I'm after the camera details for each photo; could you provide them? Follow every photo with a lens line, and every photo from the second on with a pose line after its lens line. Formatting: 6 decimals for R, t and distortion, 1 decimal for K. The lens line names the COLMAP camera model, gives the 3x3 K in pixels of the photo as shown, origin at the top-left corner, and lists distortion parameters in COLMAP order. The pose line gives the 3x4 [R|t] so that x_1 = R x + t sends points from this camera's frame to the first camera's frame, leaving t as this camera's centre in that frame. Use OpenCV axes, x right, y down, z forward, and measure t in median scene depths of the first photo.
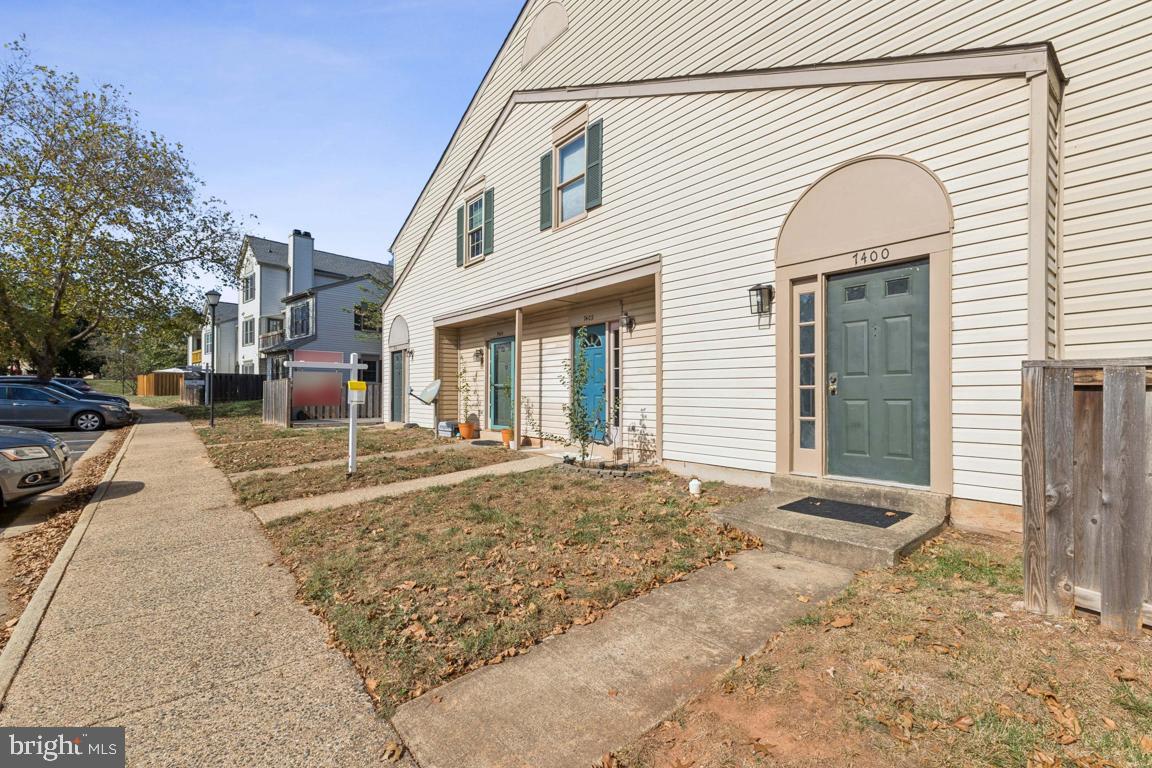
lens RADIAL K [[505.8, 0, 577.8], [0, 505.8, 387.9], [0, 0, 1]] dist [0.012593, -0.000828]
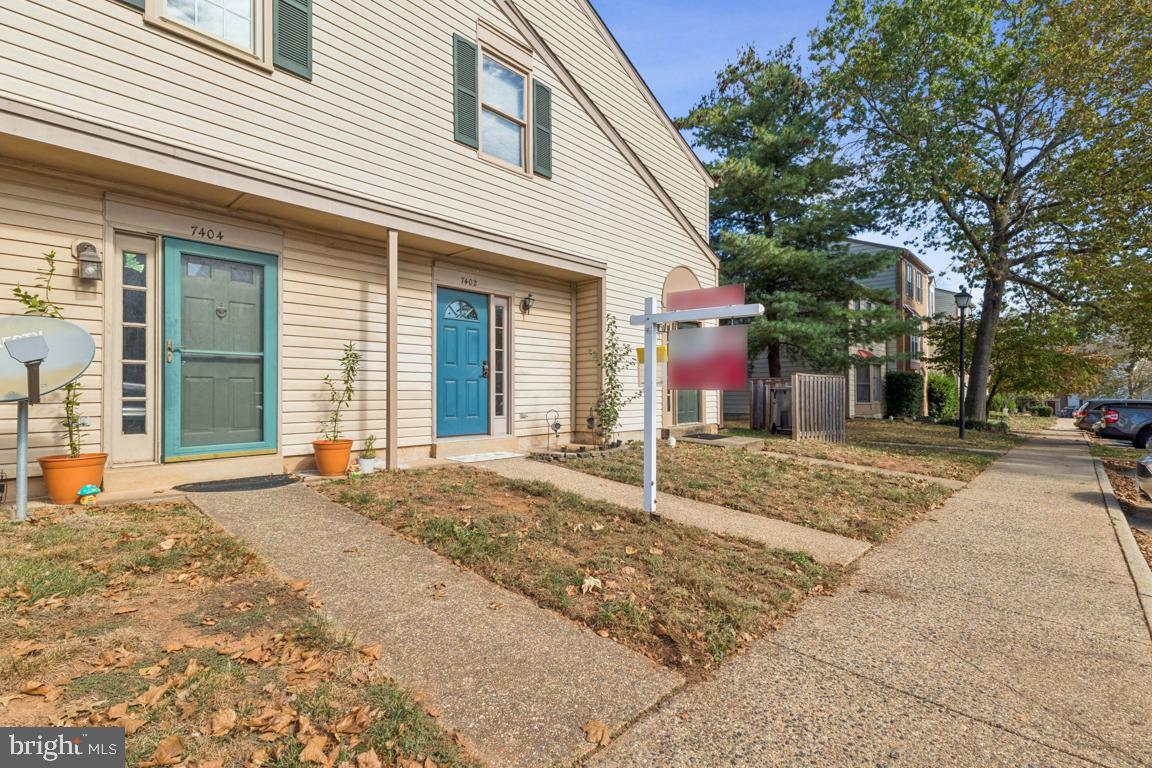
lens RADIAL K [[505.8, 0, 577.8], [0, 505.8, 387.9], [0, 0, 1]] dist [0.012593, -0.000828]
pose [[-0.122795, 0.005994, 0.992414, -0.851159], [-0.004732, 0.999967, -0.006625, 0.034598], [-0.992421, -0.005510, -0.122762, 1.002820]]
